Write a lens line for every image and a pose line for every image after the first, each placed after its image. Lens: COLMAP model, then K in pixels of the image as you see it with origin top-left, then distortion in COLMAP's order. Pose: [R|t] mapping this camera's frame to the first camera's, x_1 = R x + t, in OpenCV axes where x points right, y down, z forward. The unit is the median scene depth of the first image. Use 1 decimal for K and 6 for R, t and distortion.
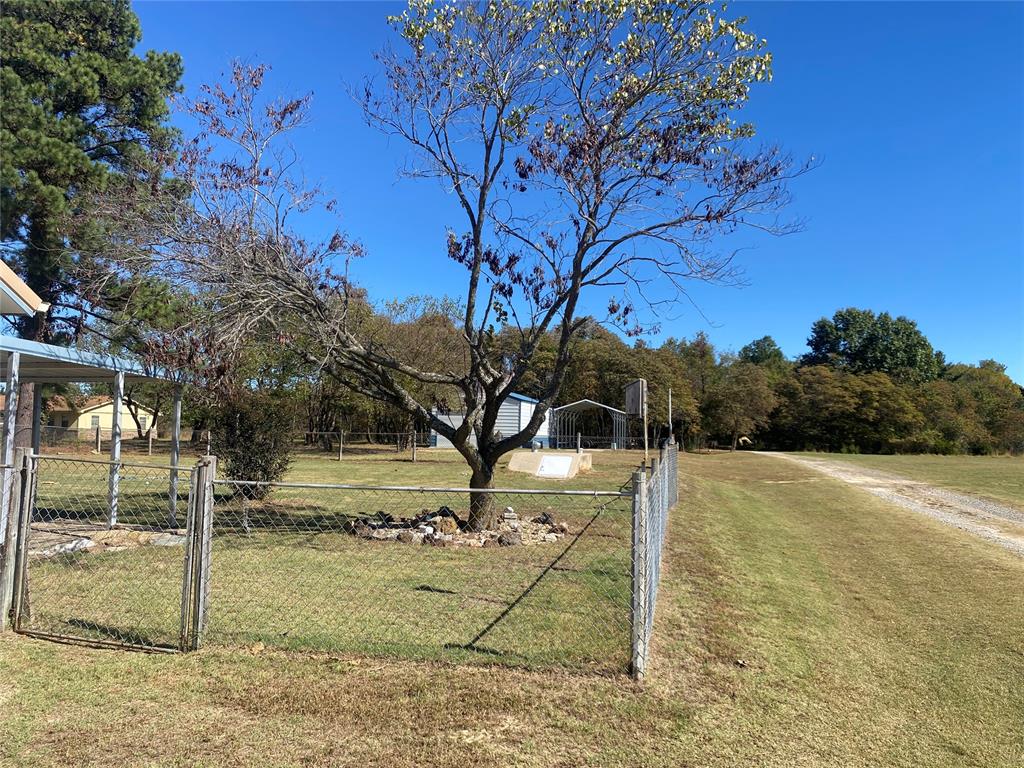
lens RADIAL K [[791.0, 0, 511.5], [0, 791.0, 384.3], [0, 0, 1]] dist [0.004213, -0.003799]
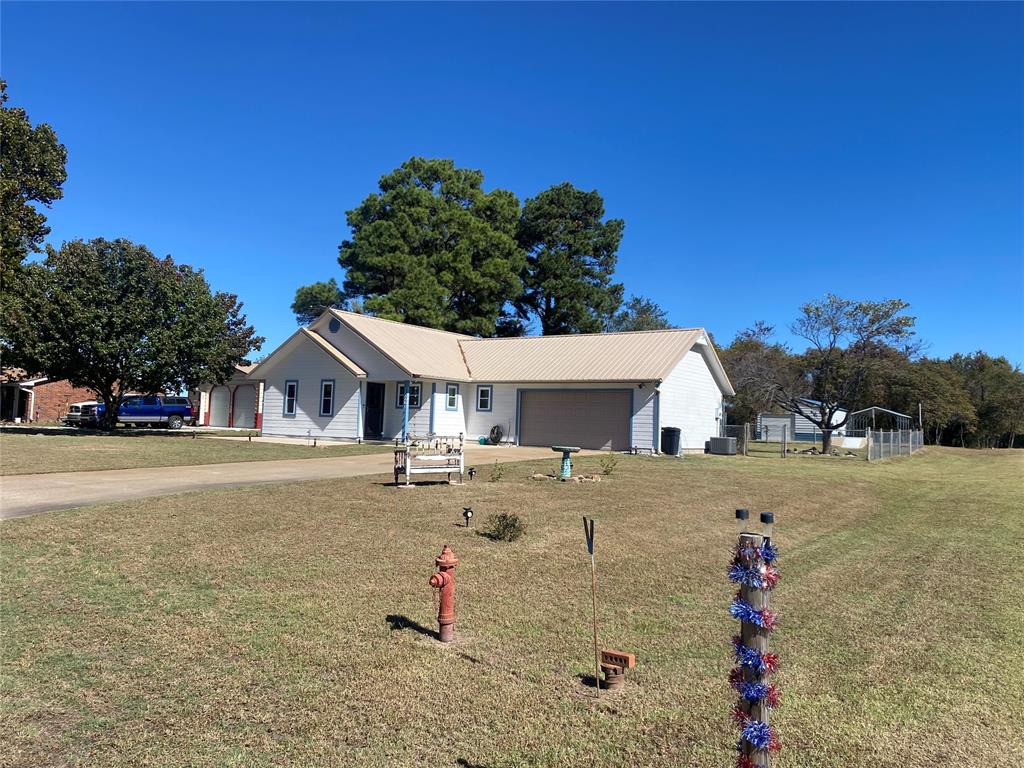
lens RADIAL K [[791.0, 0, 514.5], [0, 791.0, 384.8], [0, 0, 1]] dist [0.004213, -0.003799]
pose [[0.941359, -0.015740, -0.337040, -0.027767], [0.013878, 0.999872, -0.007932, -0.014845], [0.337121, 0.002790, 0.941457, -0.436926]]
